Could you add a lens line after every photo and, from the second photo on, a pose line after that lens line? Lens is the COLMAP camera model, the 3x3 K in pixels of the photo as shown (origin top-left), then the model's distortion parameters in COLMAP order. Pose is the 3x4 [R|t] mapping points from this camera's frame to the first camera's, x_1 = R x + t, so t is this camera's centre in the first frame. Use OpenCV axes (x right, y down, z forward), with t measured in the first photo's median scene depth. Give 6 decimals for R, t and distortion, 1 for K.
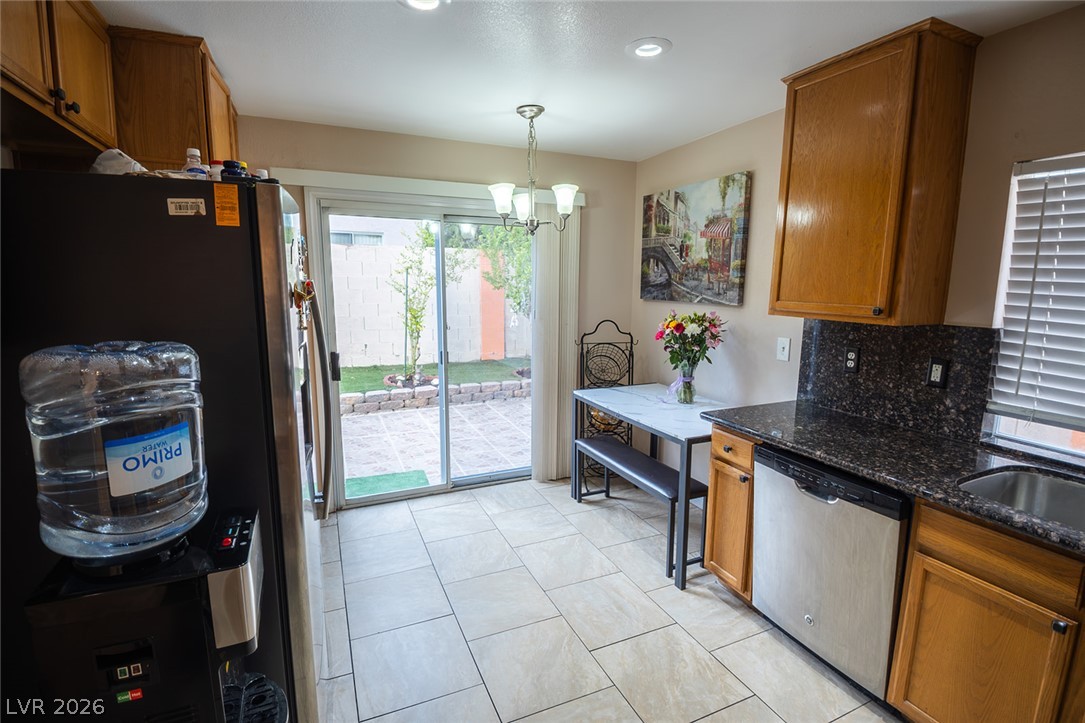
lens RADIAL K [[495.2, 0, 539.8], [0, 495.2, 366.3], [0, 0, 1]] dist [0.022131, -0.030685]
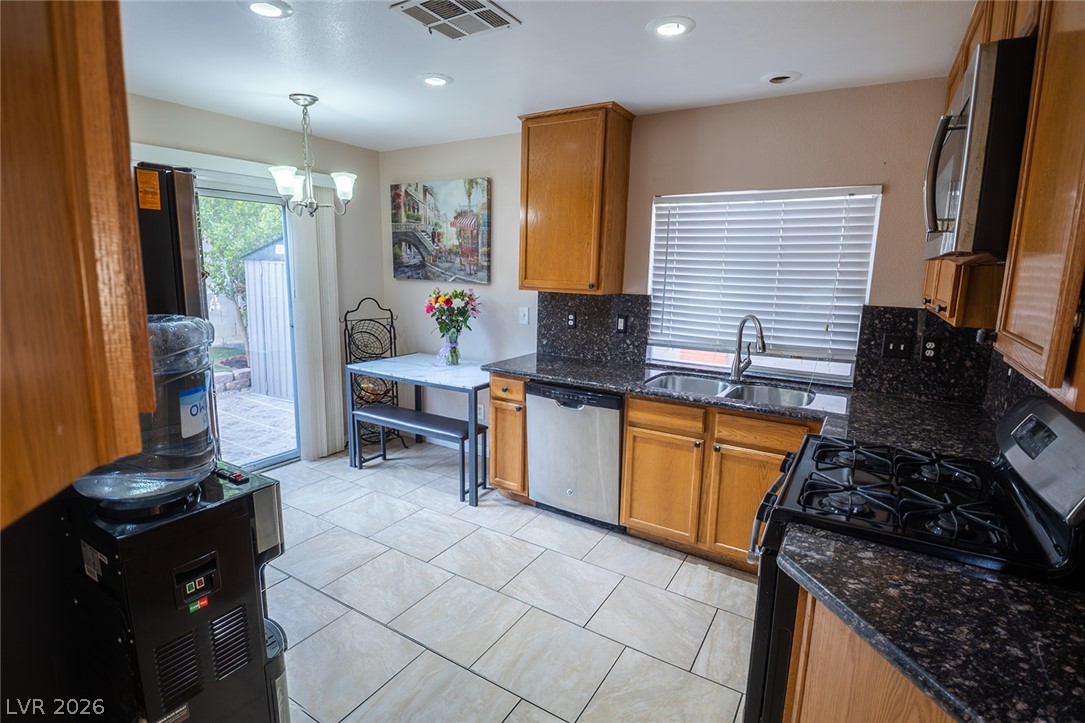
lens RADIAL K [[536.4, 0, 513.2], [0, 536.4, 360.8], [0, 0, 1]] dist [0.028671, -0.021171]
pose [[0.842319, -0.083531, 0.532467, -0.297899], [0.075246, 0.996468, 0.037288, 0.028617], [-0.533701, 0.008657, 0.845629, -0.195275]]
